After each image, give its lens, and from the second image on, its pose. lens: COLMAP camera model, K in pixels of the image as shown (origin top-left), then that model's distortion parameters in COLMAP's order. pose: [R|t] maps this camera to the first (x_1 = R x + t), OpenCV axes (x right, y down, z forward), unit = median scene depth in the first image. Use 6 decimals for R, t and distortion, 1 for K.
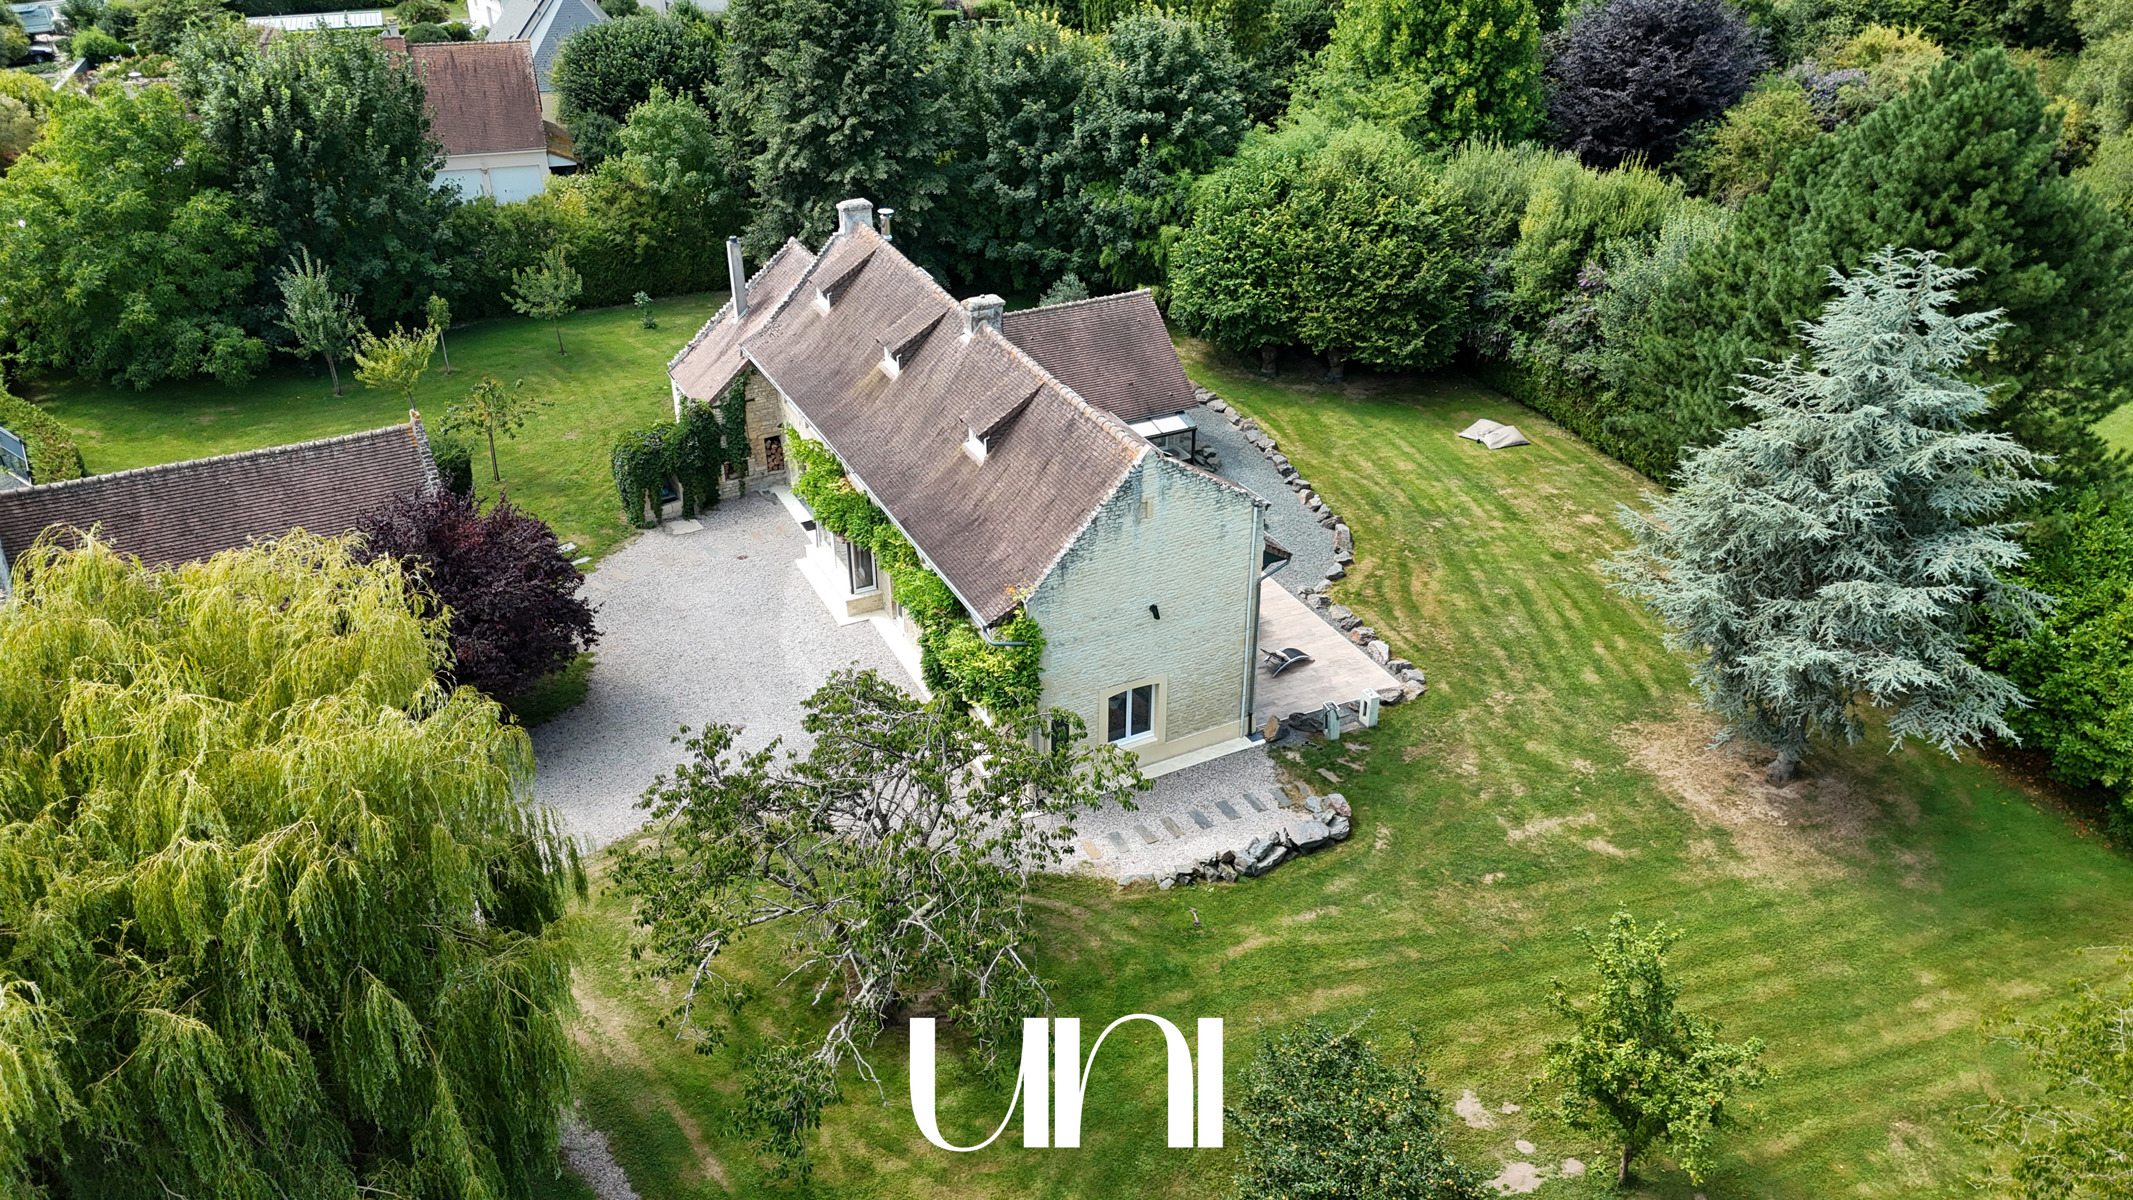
lens RADIAL K [[1566.9, 0, 1066.5], [0, 1566.9, 600.0], [0, 0, 1]] dist [0.085145, -0.113377]
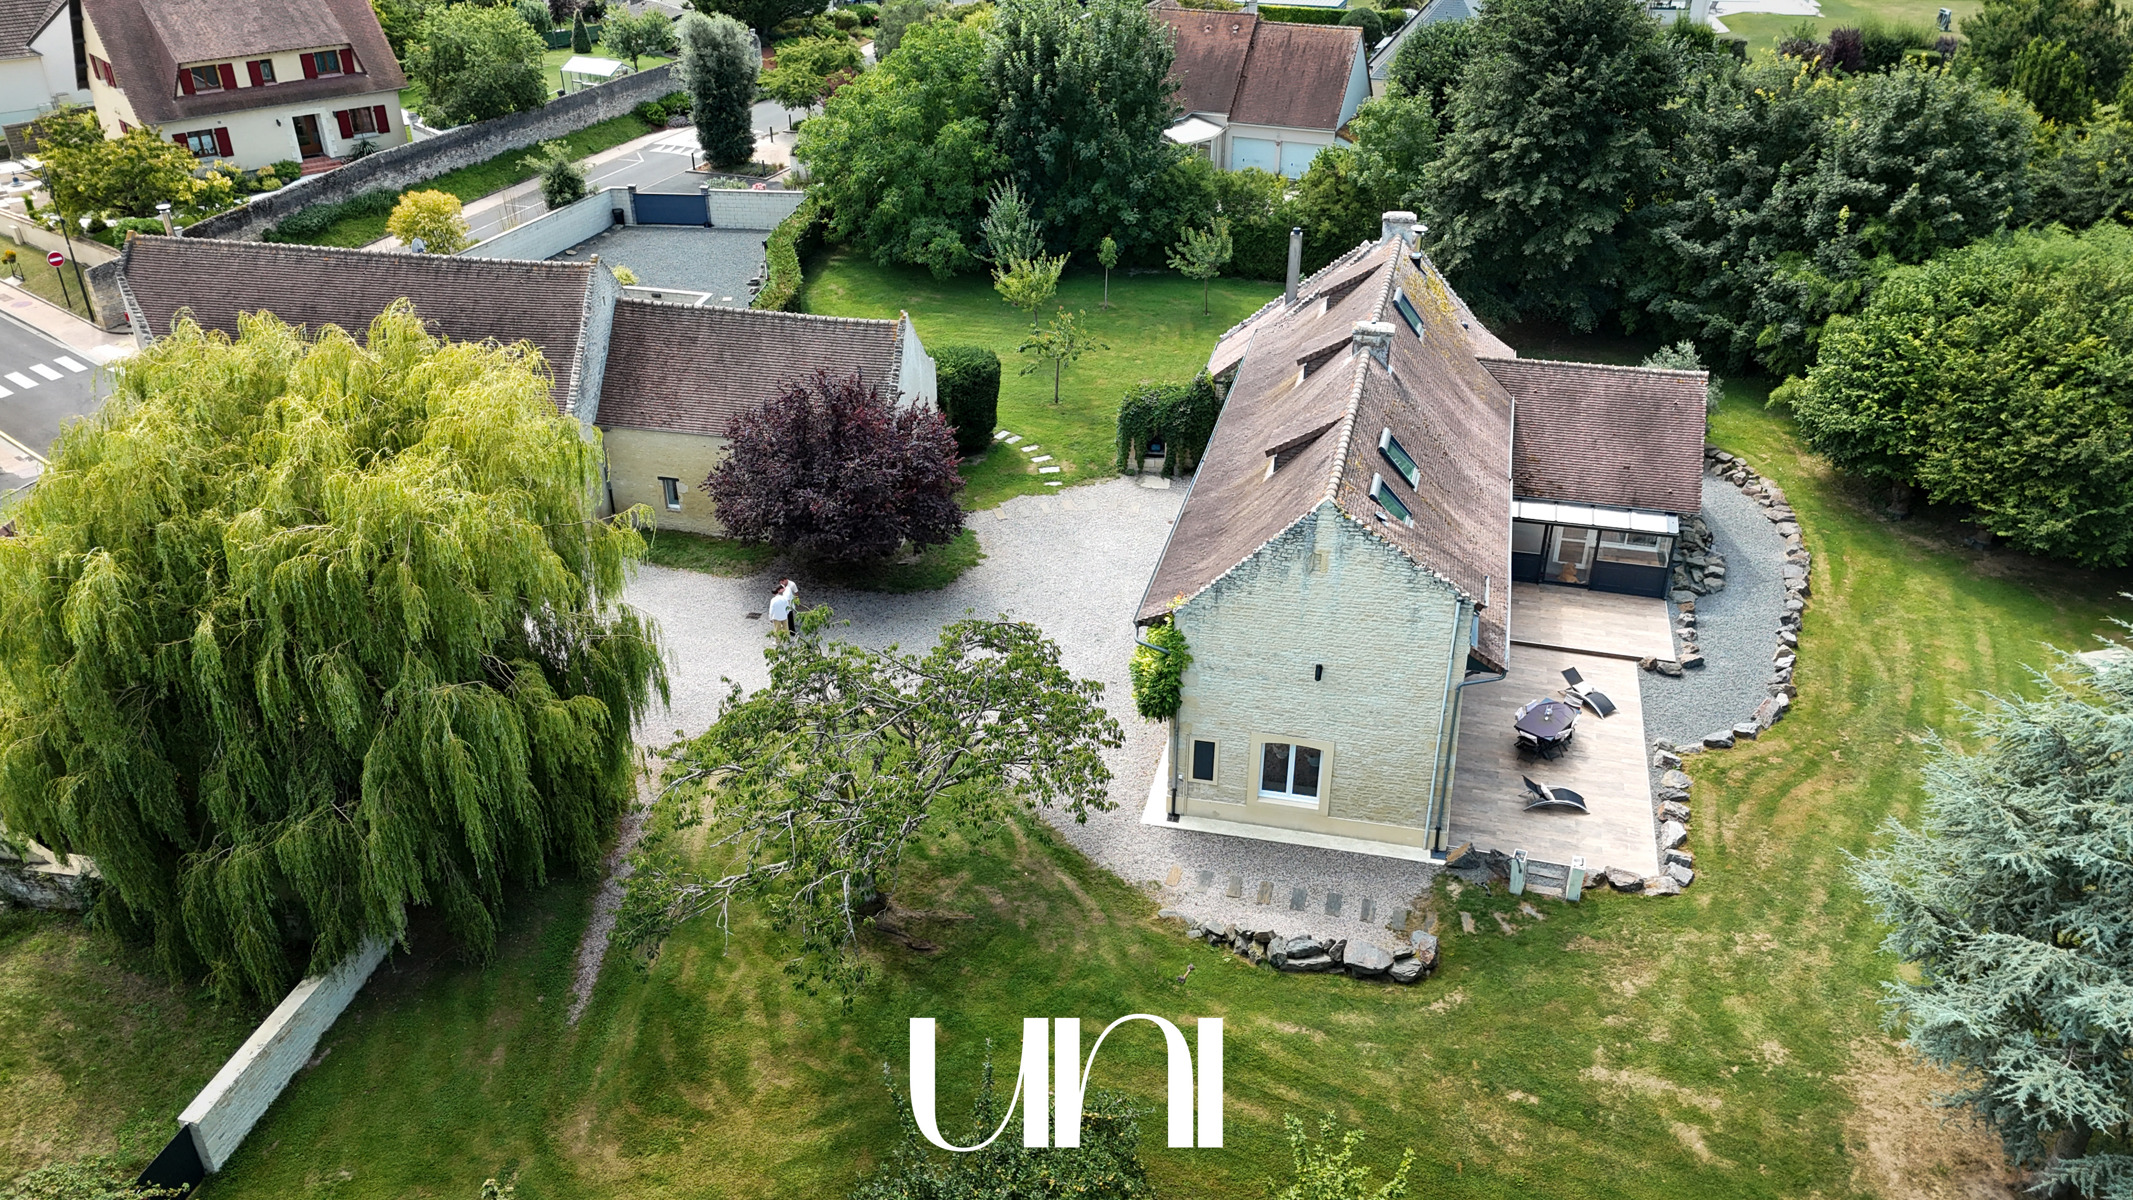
lens RADIAL K [[1578.5, 0, 1066.5], [0, 1578.5, 600.0], [0, 0, 1]] dist [0.070157, -0.052697]
pose [[0.768170, 0.315243, -0.557258, 0.326891], [-0.316382, 0.943591, 0.097666, -0.056151], [0.556612, 0.101283, 0.824575, 0.092523]]
